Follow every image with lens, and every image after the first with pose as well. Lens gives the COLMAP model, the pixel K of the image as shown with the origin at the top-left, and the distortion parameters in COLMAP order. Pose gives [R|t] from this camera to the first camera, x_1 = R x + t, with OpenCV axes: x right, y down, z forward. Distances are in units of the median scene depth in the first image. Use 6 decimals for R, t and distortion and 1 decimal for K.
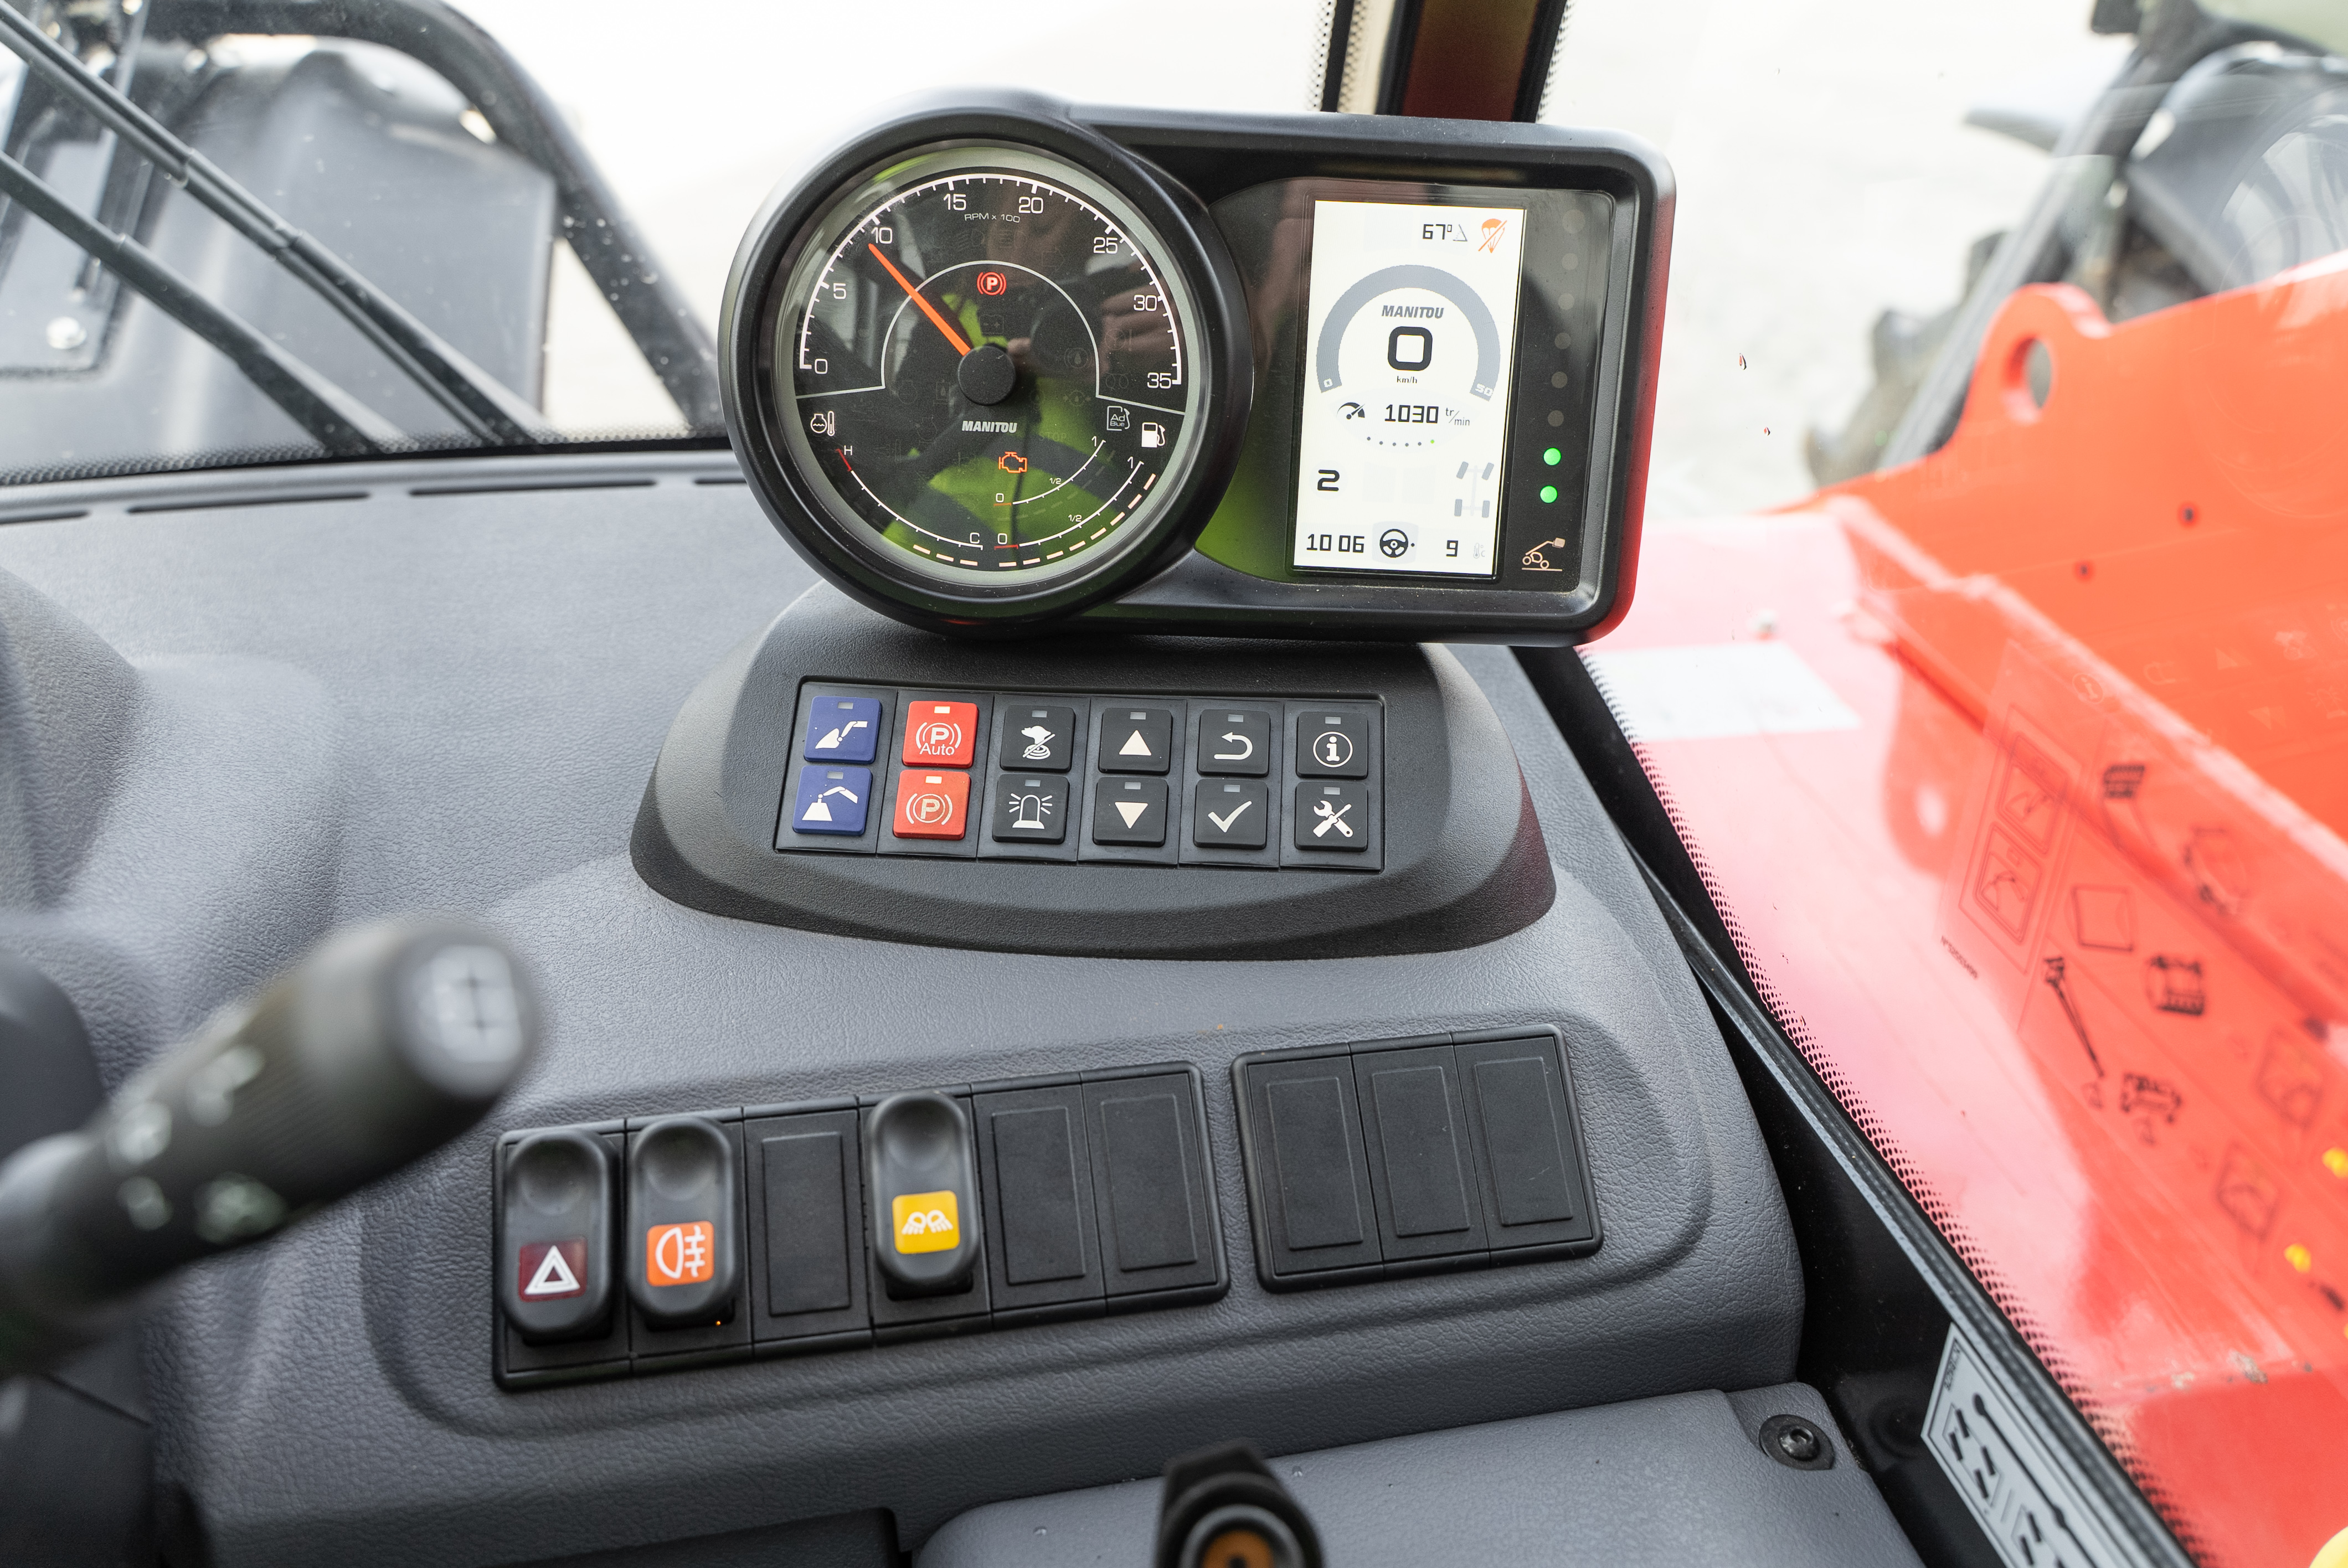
lens RADIAL K [[1830.4, 0, 1209.6], [0, 1830.4, 776.1], [0, 0, 1]] dist [0.004146, -0.012212]
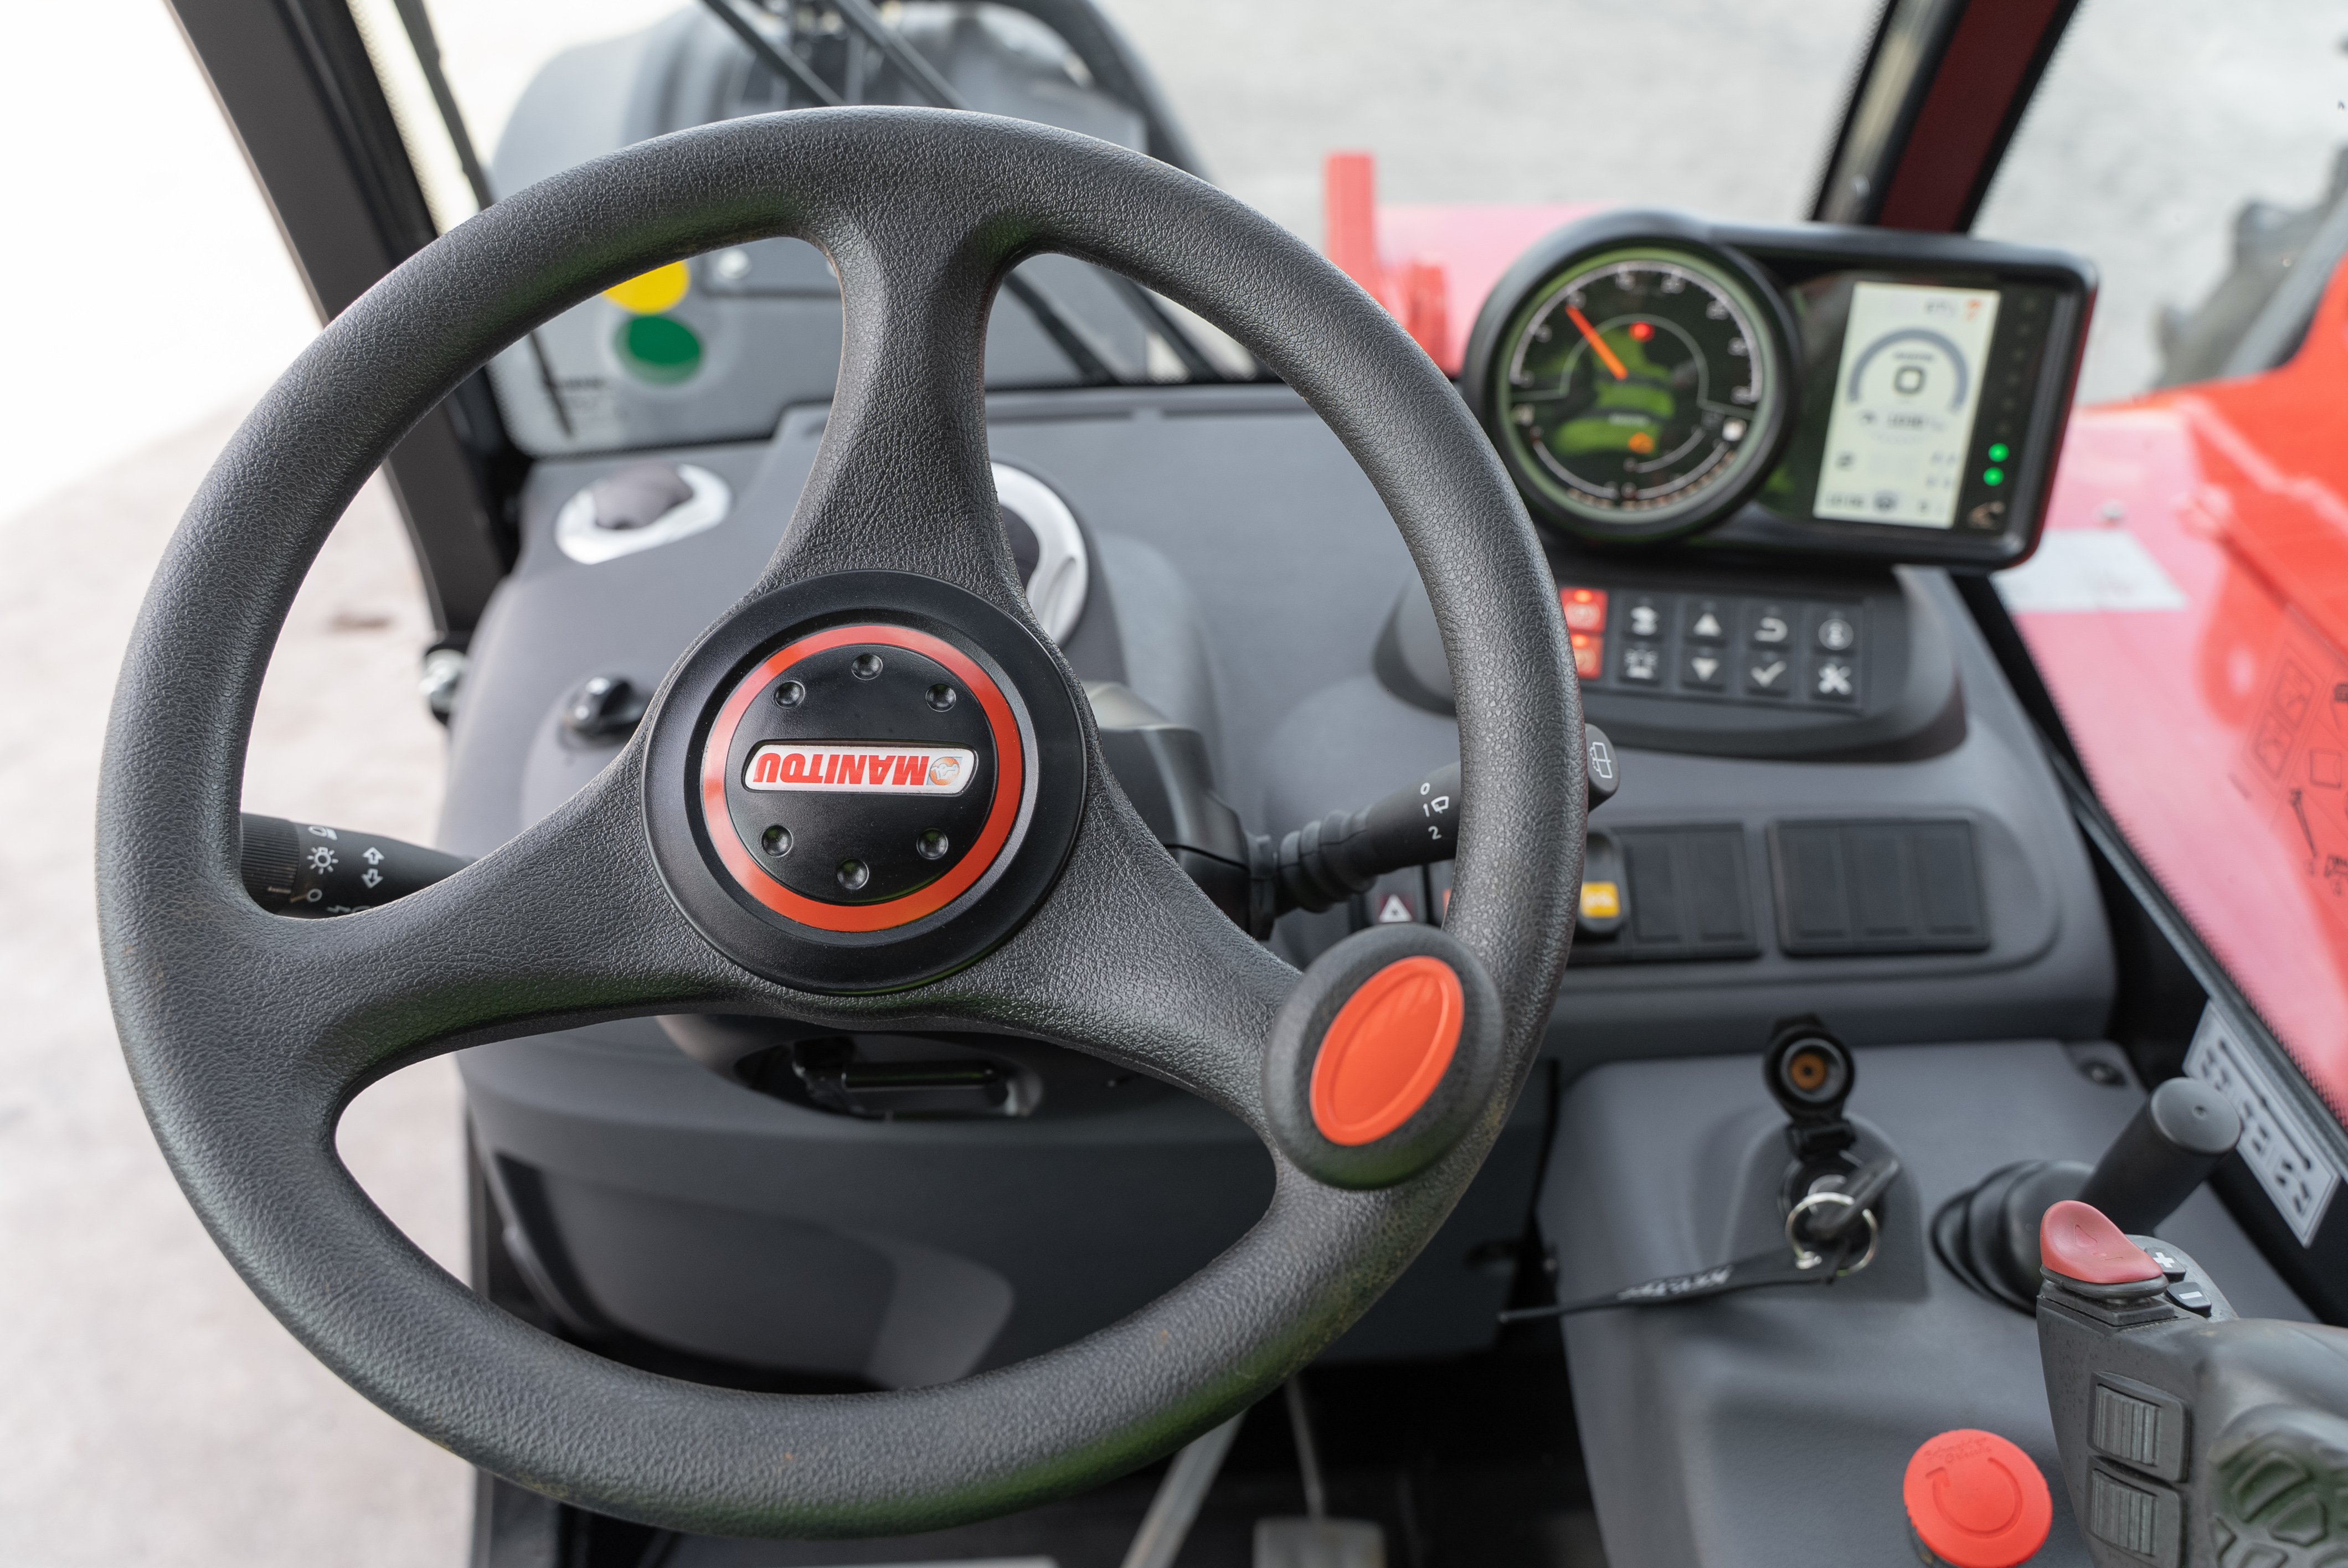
lens RADIAL K [[1830.4, 0, 1209.6], [0, 1830.4, 776.1], [0, 0, 1]] dist [0.004146, -0.012212]
pose [[0.988635, 0.061241, -0.137300, -0.245127], [-0.045787, 0.992538, 0.113017, -0.047680], [0.143197, -0.105446, 0.984061, -0.654923]]
